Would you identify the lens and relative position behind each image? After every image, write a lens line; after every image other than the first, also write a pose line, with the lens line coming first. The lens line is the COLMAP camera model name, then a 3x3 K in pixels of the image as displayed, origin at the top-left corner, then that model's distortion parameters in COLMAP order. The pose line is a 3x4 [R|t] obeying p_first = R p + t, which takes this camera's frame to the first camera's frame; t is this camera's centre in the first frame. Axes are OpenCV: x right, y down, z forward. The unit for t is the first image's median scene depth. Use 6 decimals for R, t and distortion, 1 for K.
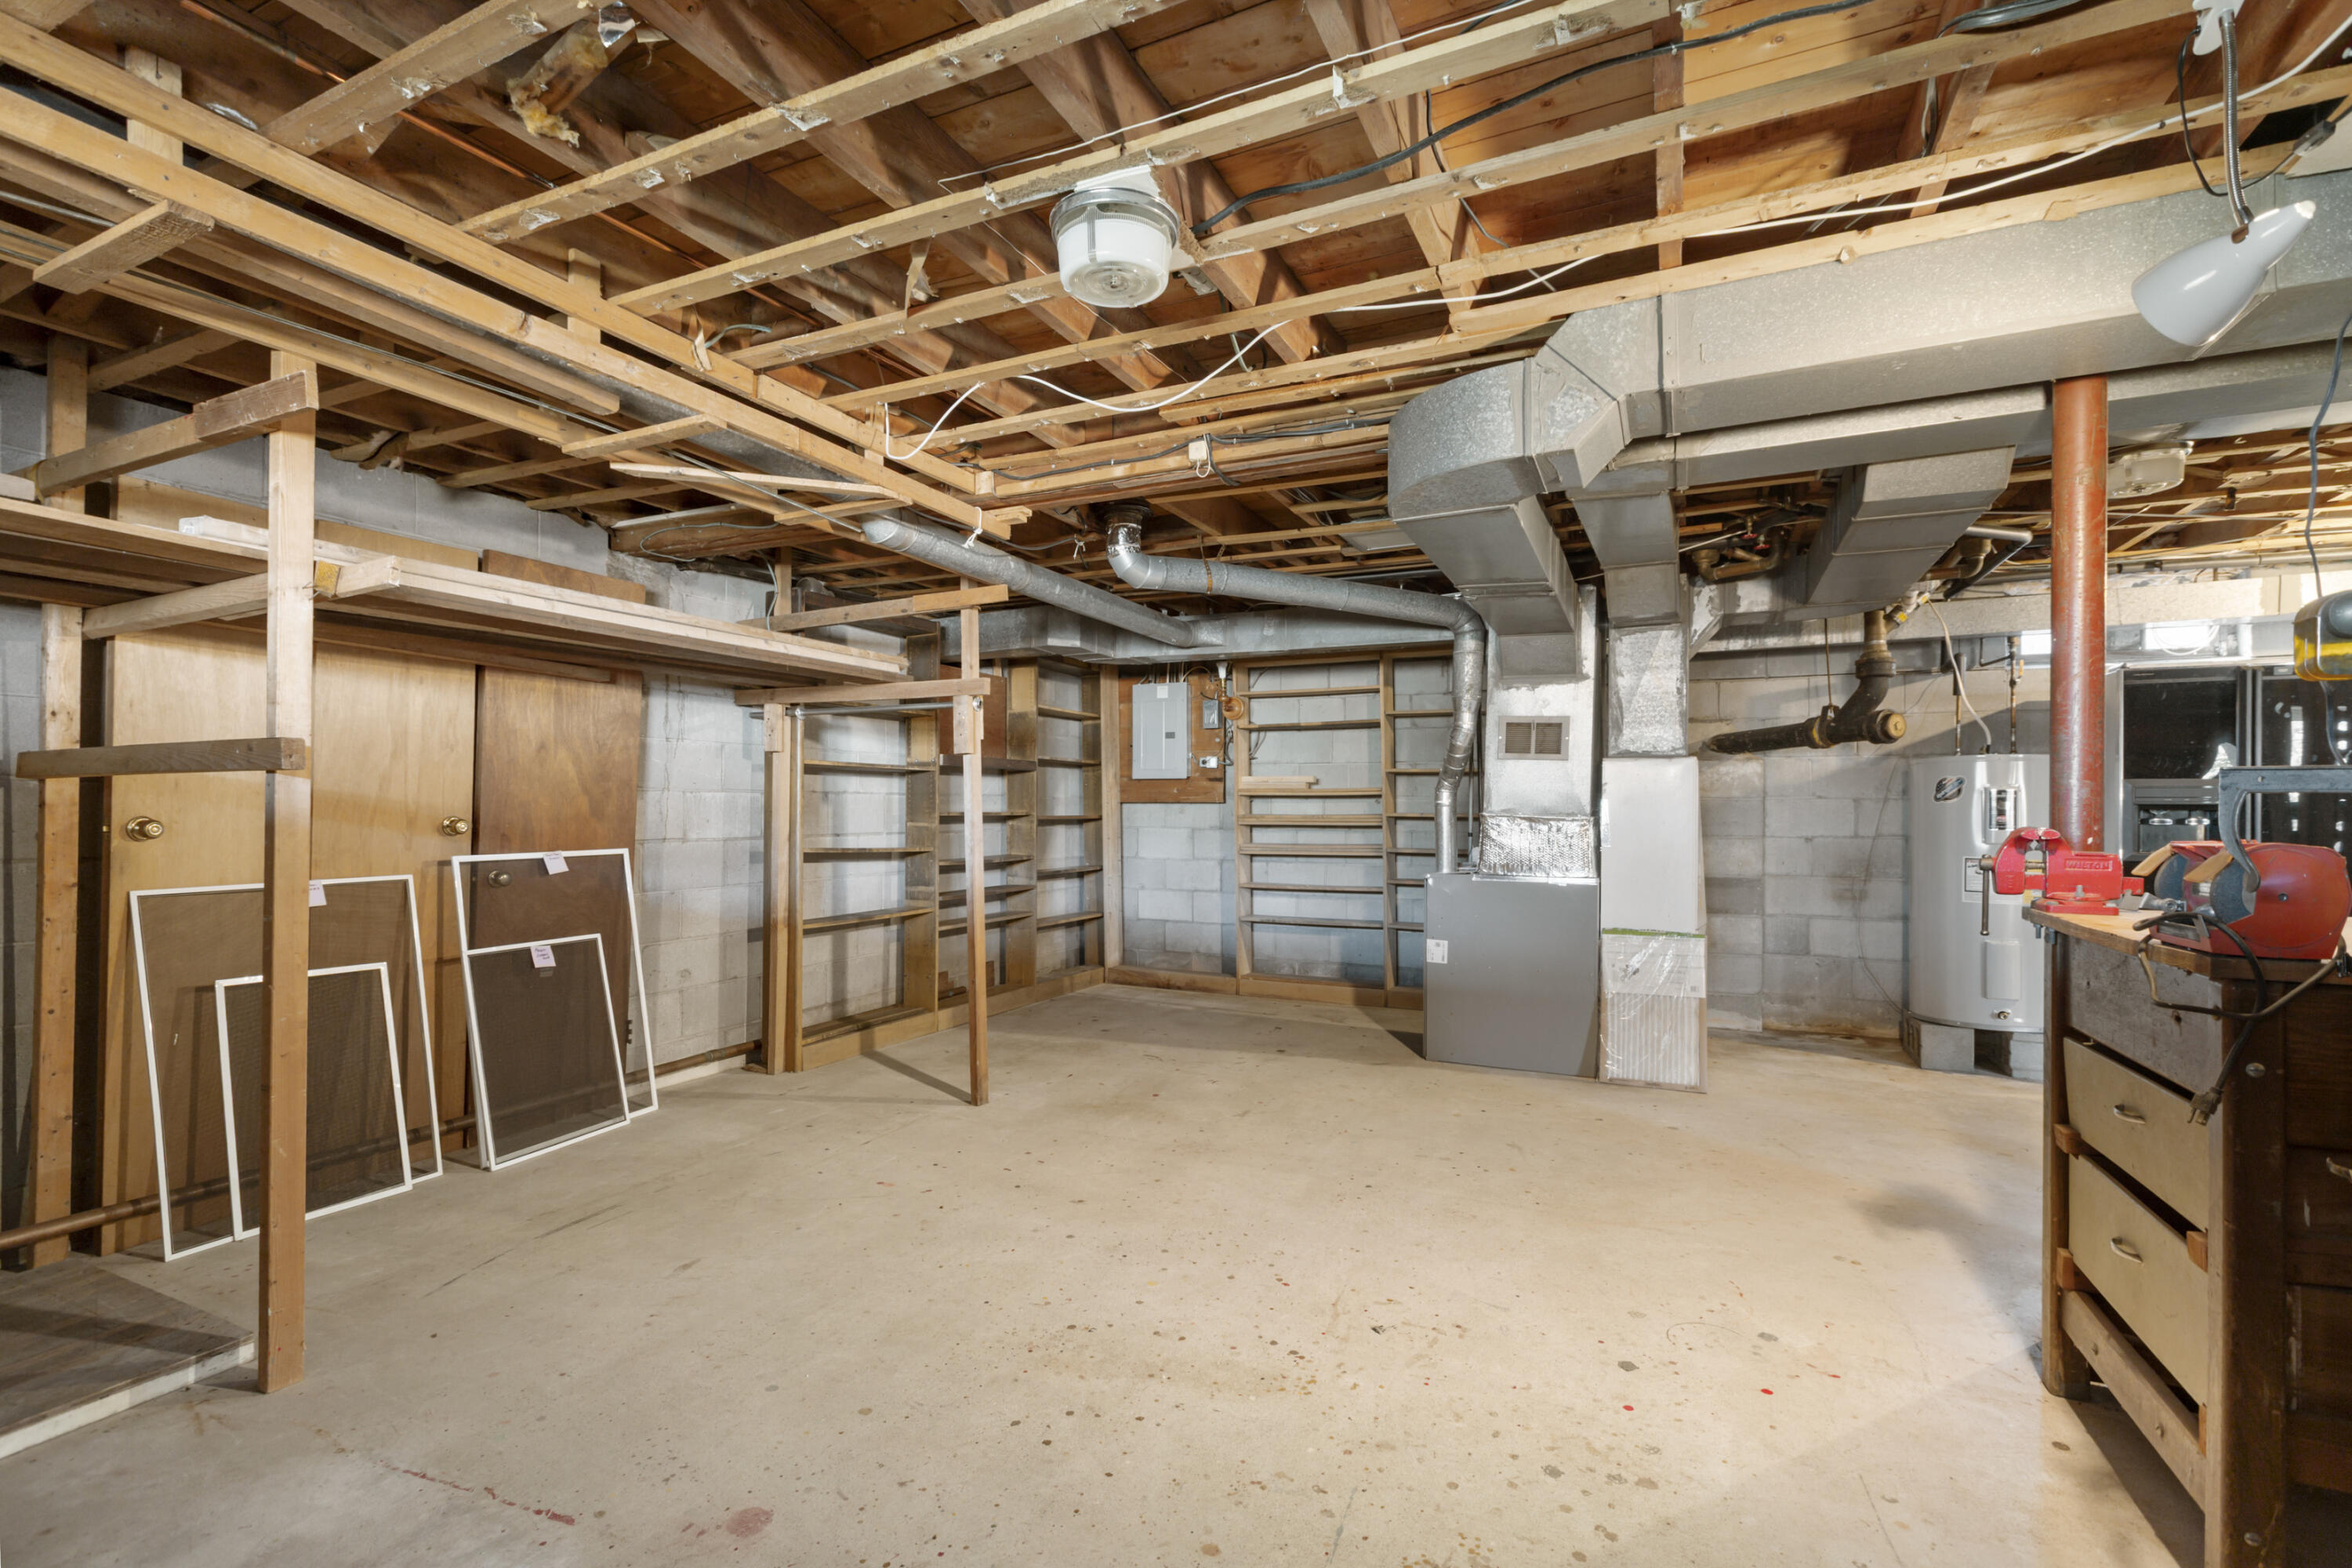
lens RADIAL K [[1068.5, 0, 1167.3], [0, 1068.5, 800.7], [0, 0, 1]] dist [0.004991, -0.001971]
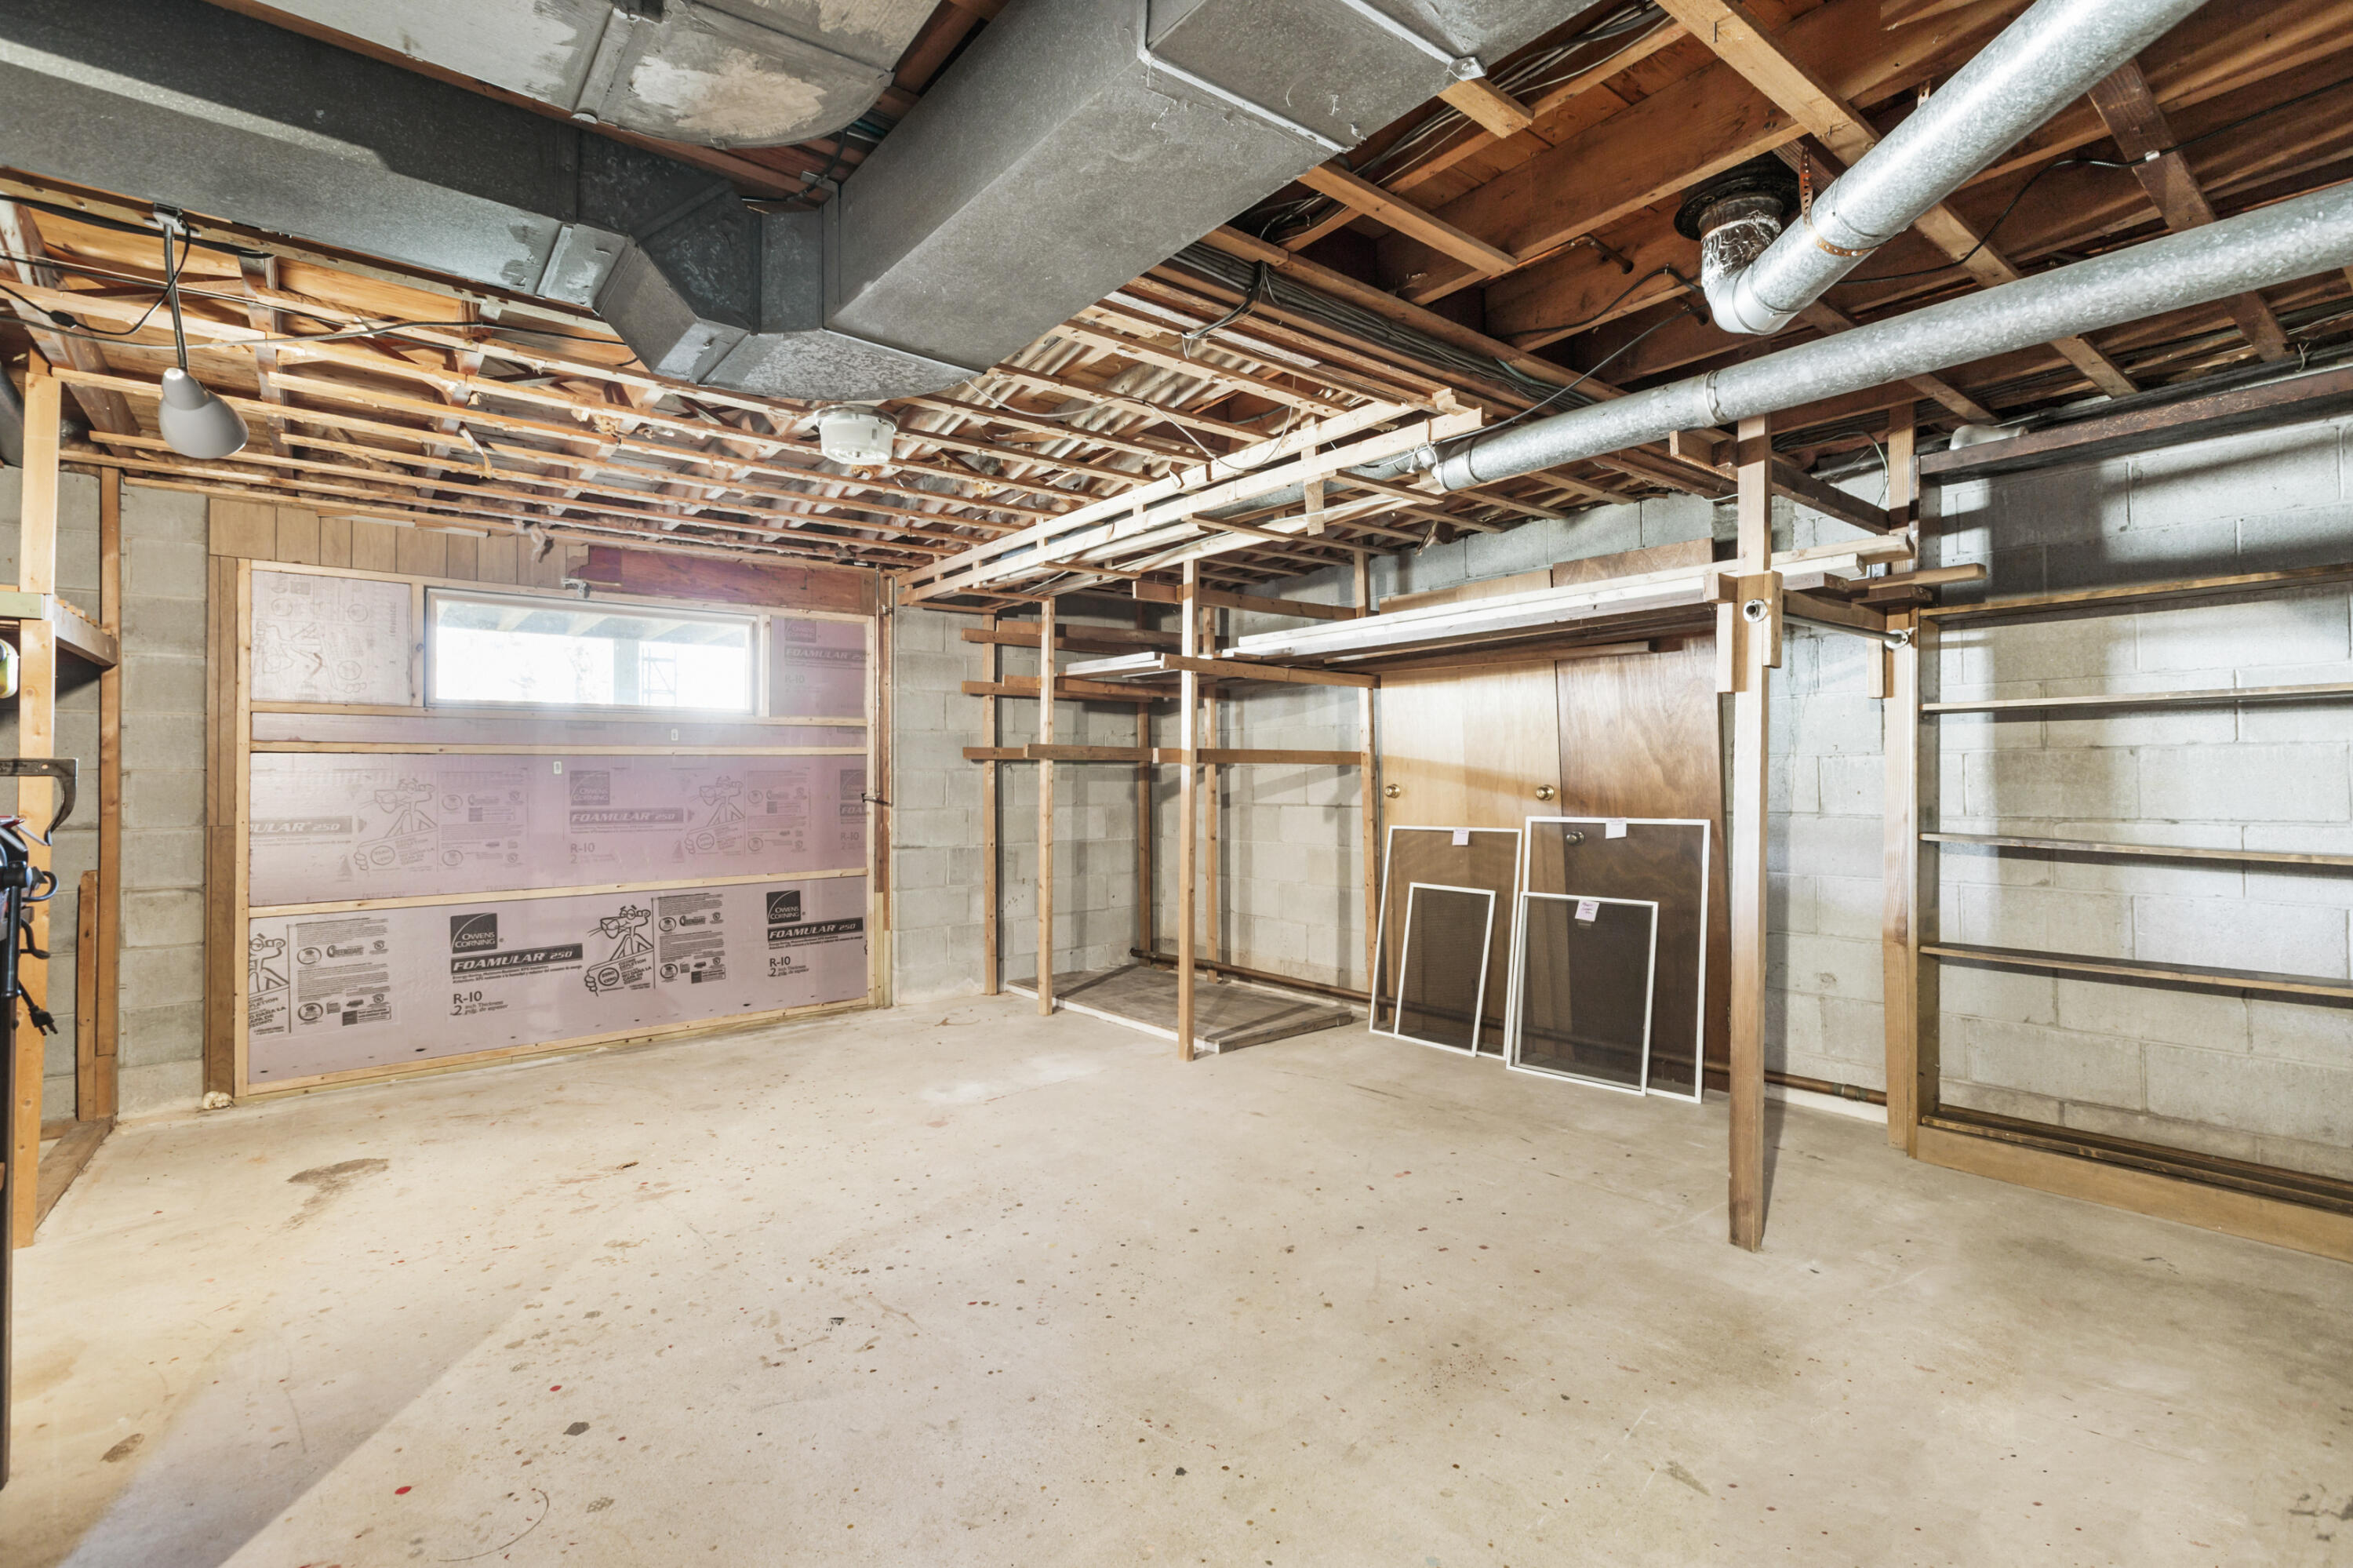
lens RADIAL K [[1069.0, 0, 1178.1], [0, 1069.0, 744.2], [0, 0, 1]] dist [0.004991, -0.001971]
pose [[-0.436551, -0.030872, -0.899150, 0.617695], [0.012877, 0.999094, -0.040556, 0.011731], [0.899587, -0.029283, -0.435758, 1.115913]]
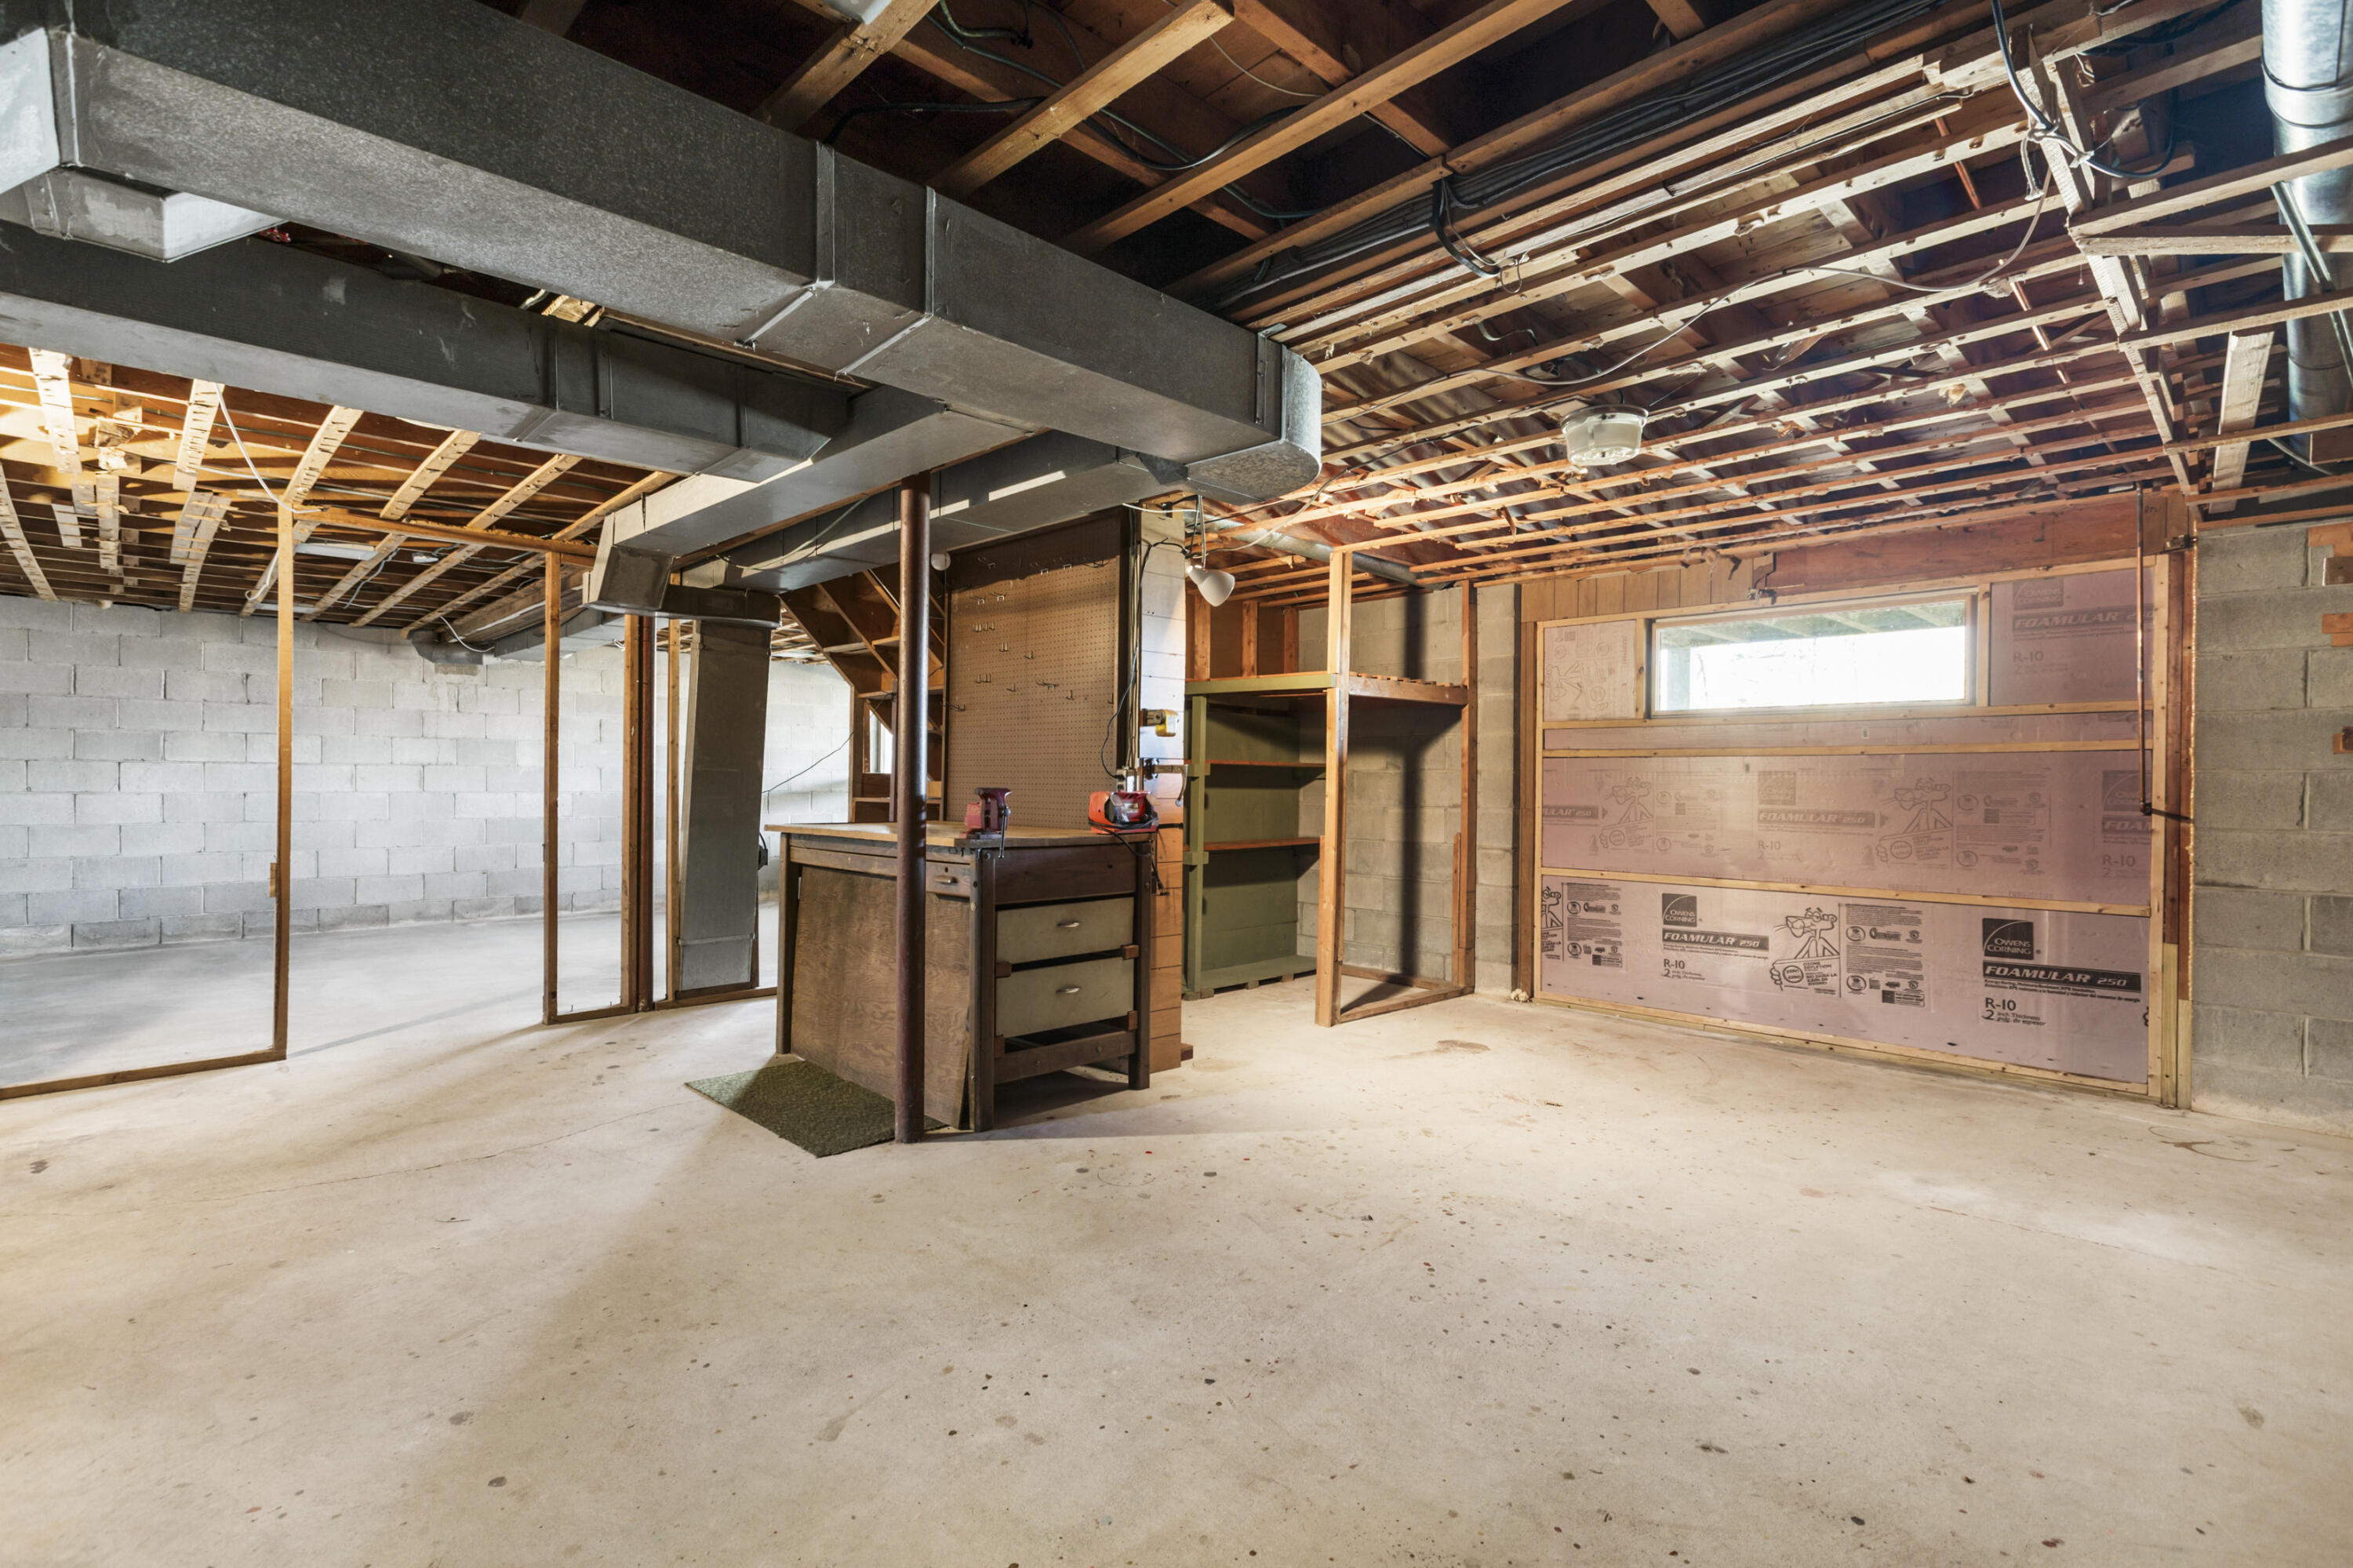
lens RADIAL K [[1069.0, 0, 1170.3], [0, 1069.0, 786.8], [0, 0, 1]] dist [0.004991, -0.001971]
pose [[-0.936469, -0.013957, 0.350472, -0.005209], [-0.013852, 0.999900, 0.002807, 0.007906], [-0.350476, -0.002226, -0.936569, 1.431287]]
